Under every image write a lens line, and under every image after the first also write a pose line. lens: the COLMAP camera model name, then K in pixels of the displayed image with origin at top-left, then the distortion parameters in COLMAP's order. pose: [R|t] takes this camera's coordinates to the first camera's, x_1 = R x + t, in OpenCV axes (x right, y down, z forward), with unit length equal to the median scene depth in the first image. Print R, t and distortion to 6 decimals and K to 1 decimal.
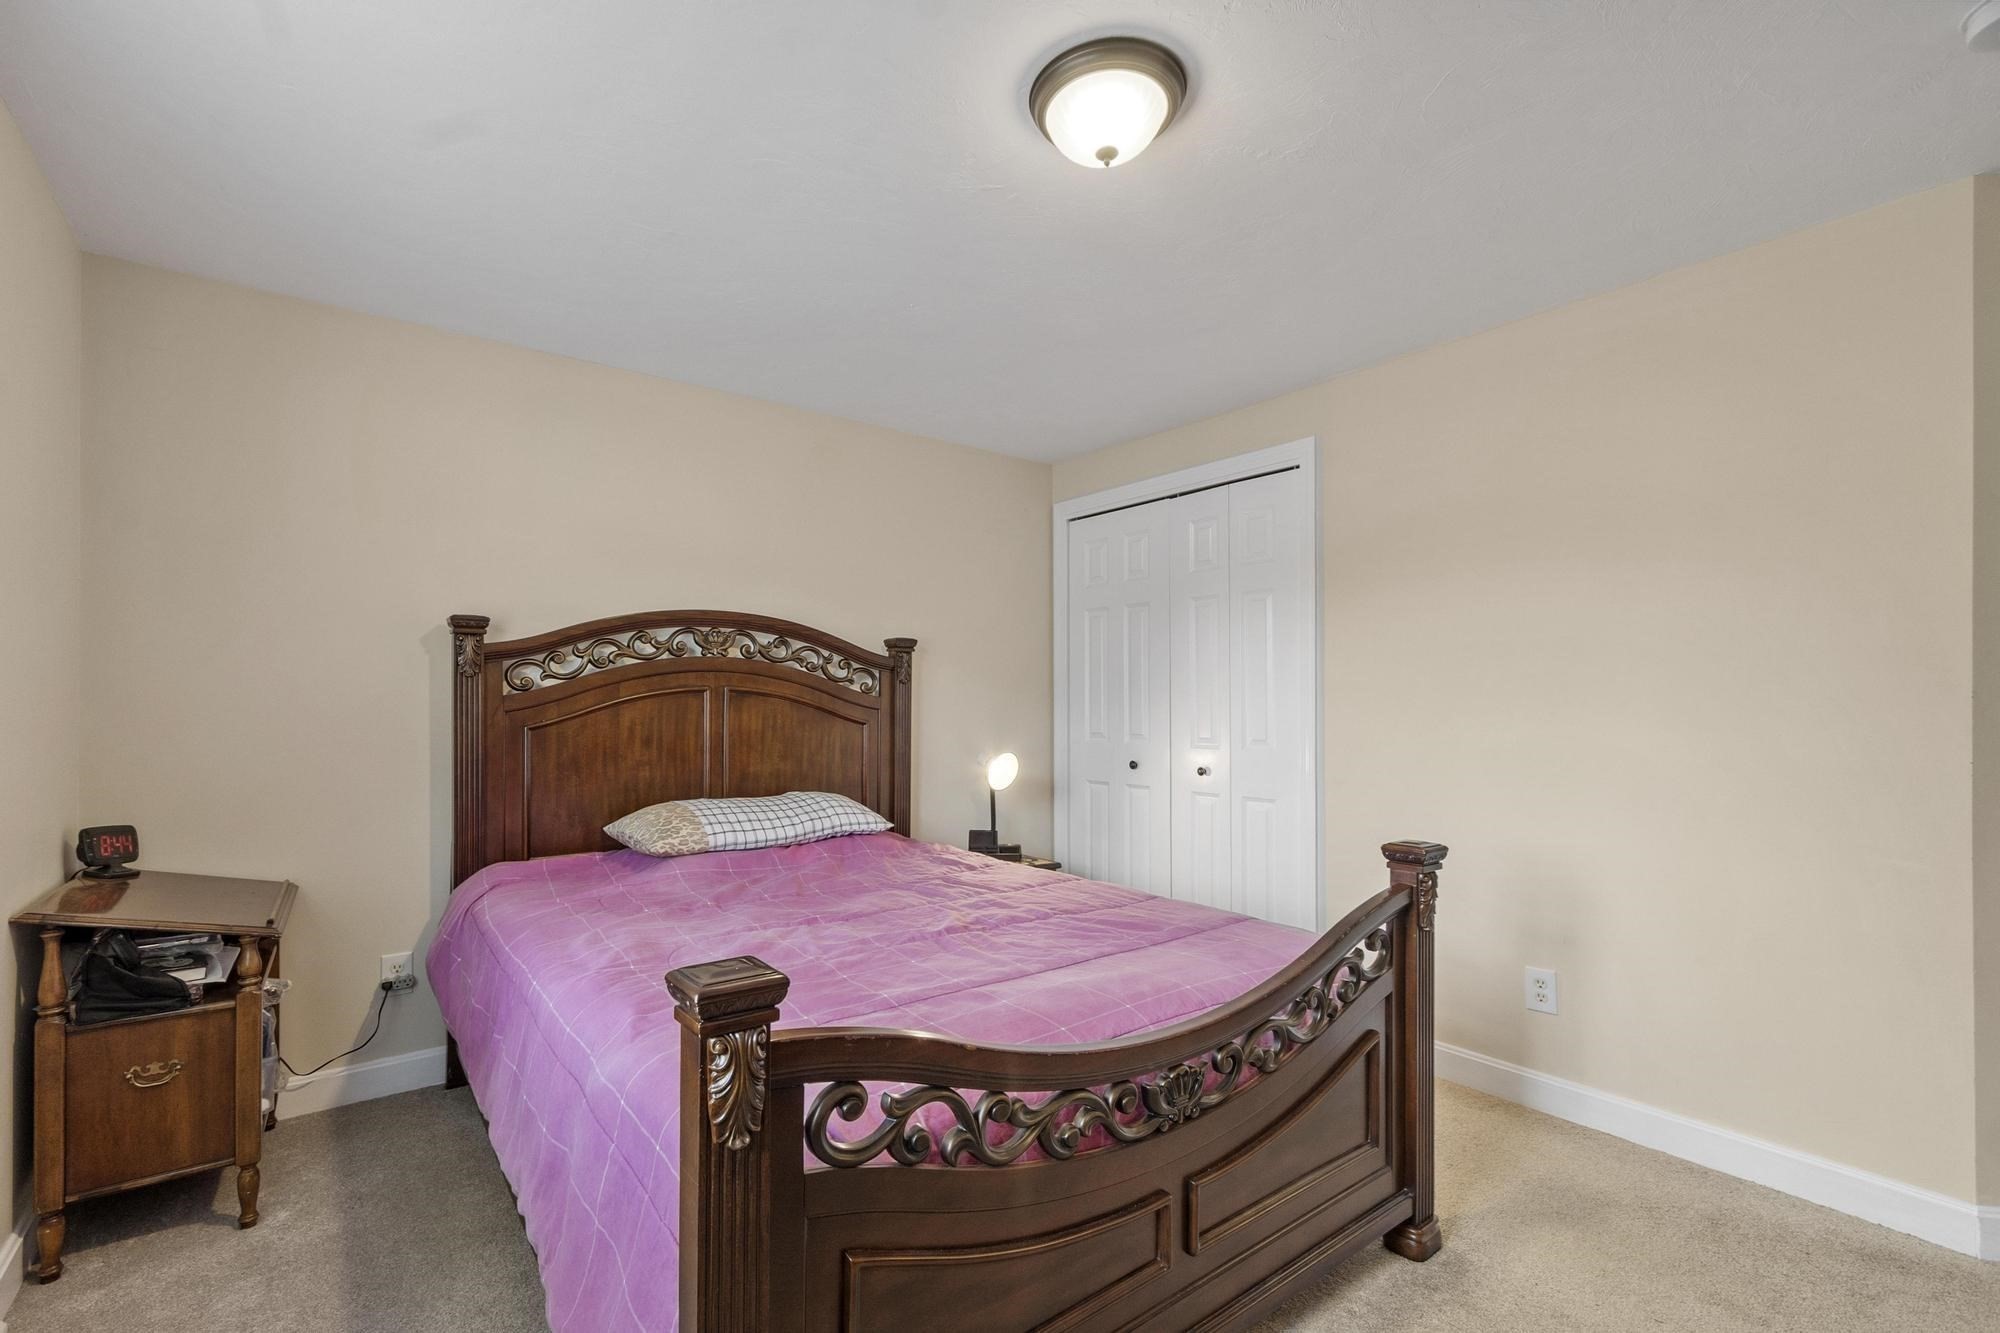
lens RADIAL K [[880.1, 0, 972.6], [0, 880.1, 691.2], [0, 0, 1]] dist [0.000779, 0.000099]
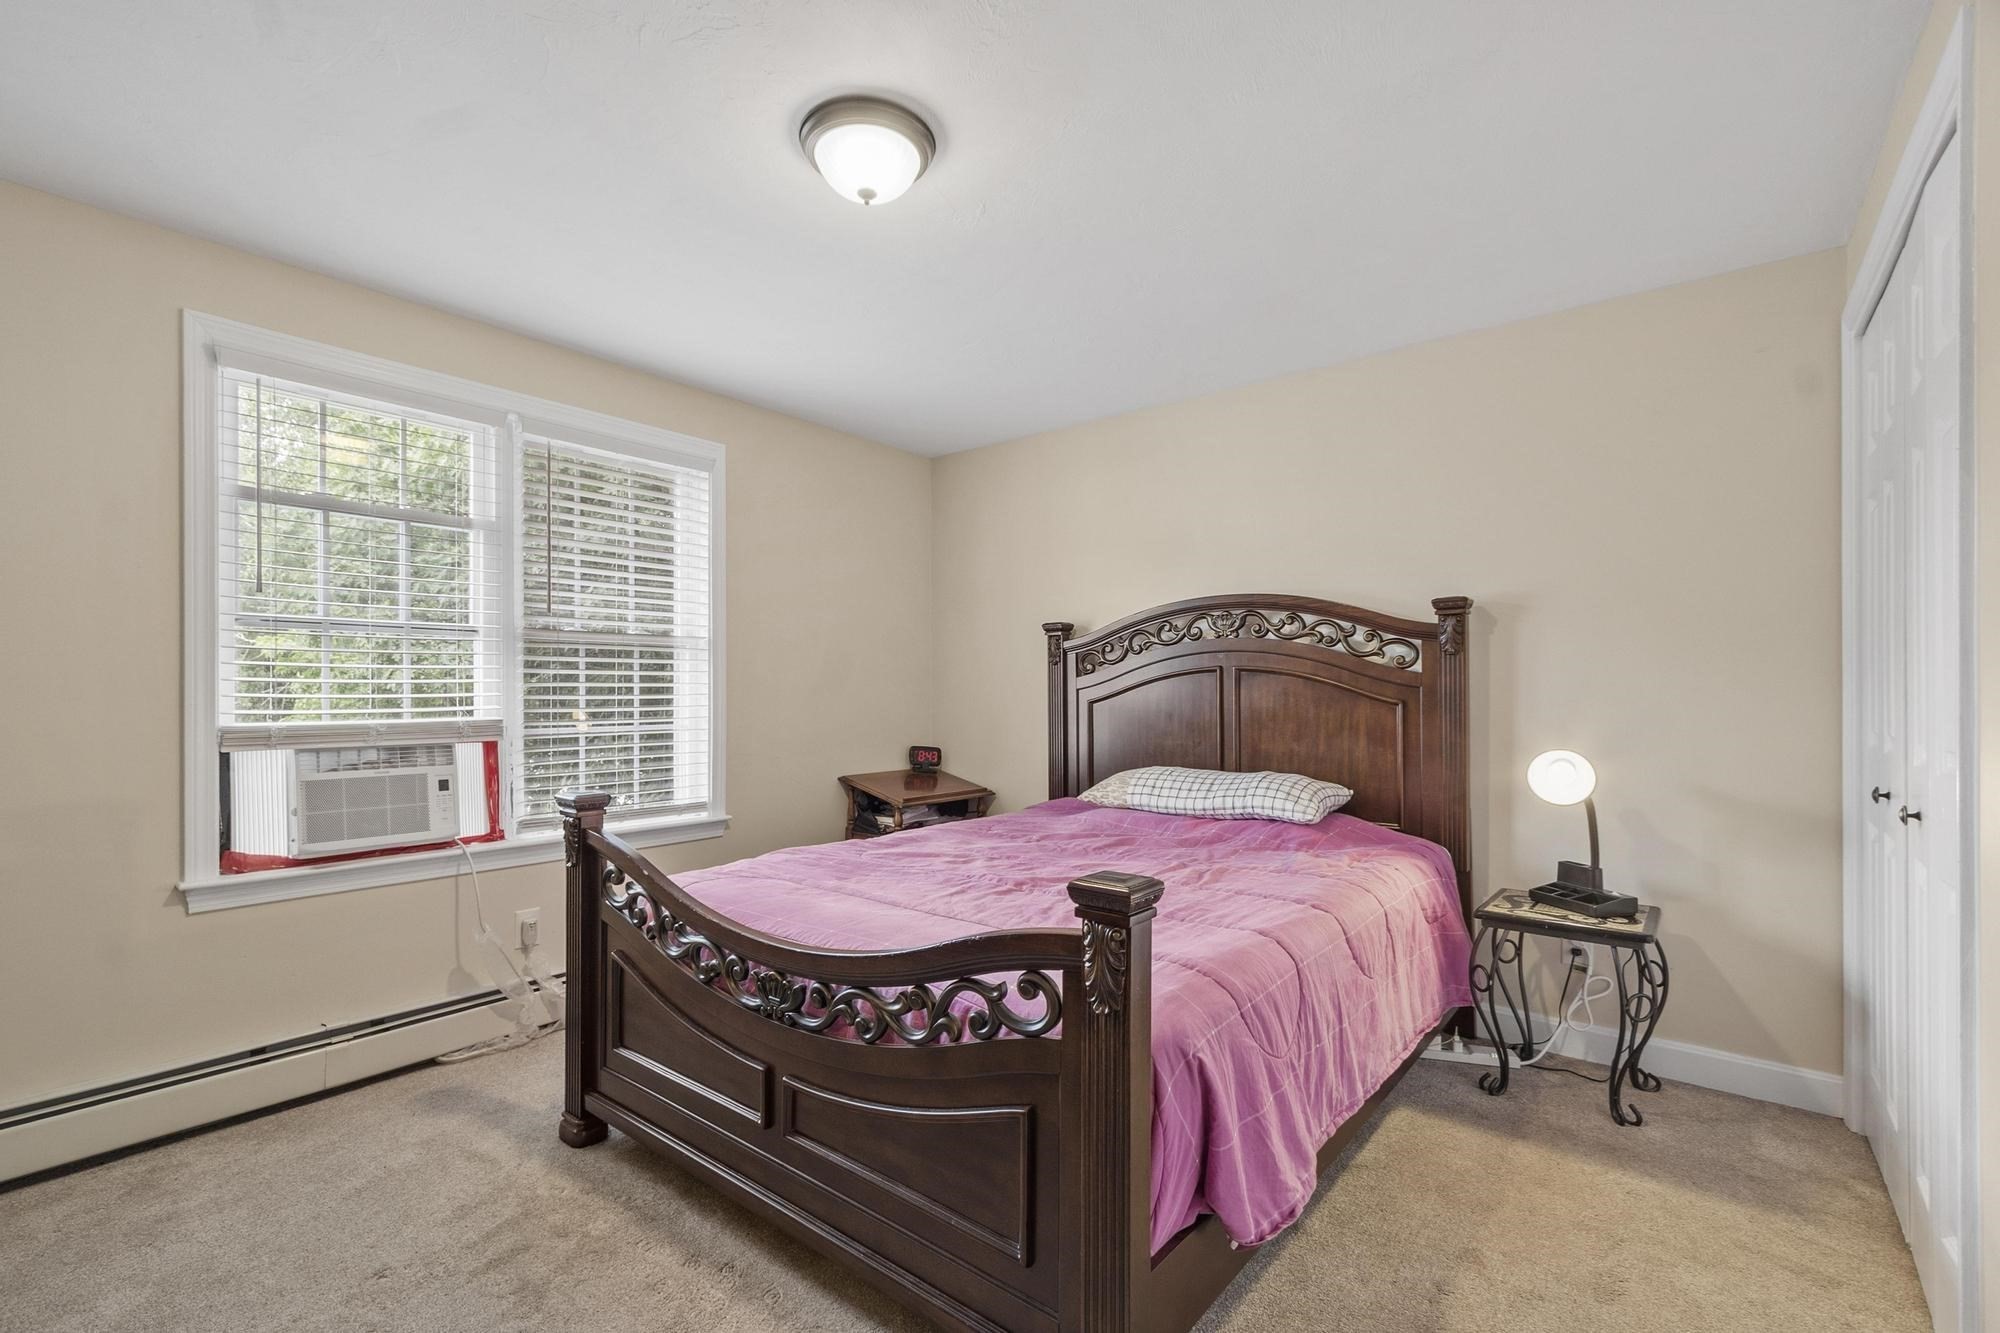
lens RADIAL K [[880.1, 0, 972.6], [0, 880.1, 691.2], [0, 0, 1]] dist [0.000779, 0.000099]
pose [[0.228439, -0.002664, -0.973555, 0.630315], [0.011373, 0.999935, -0.000067, 0.019973], [0.973492, -0.011057, 0.228454, 0.427350]]
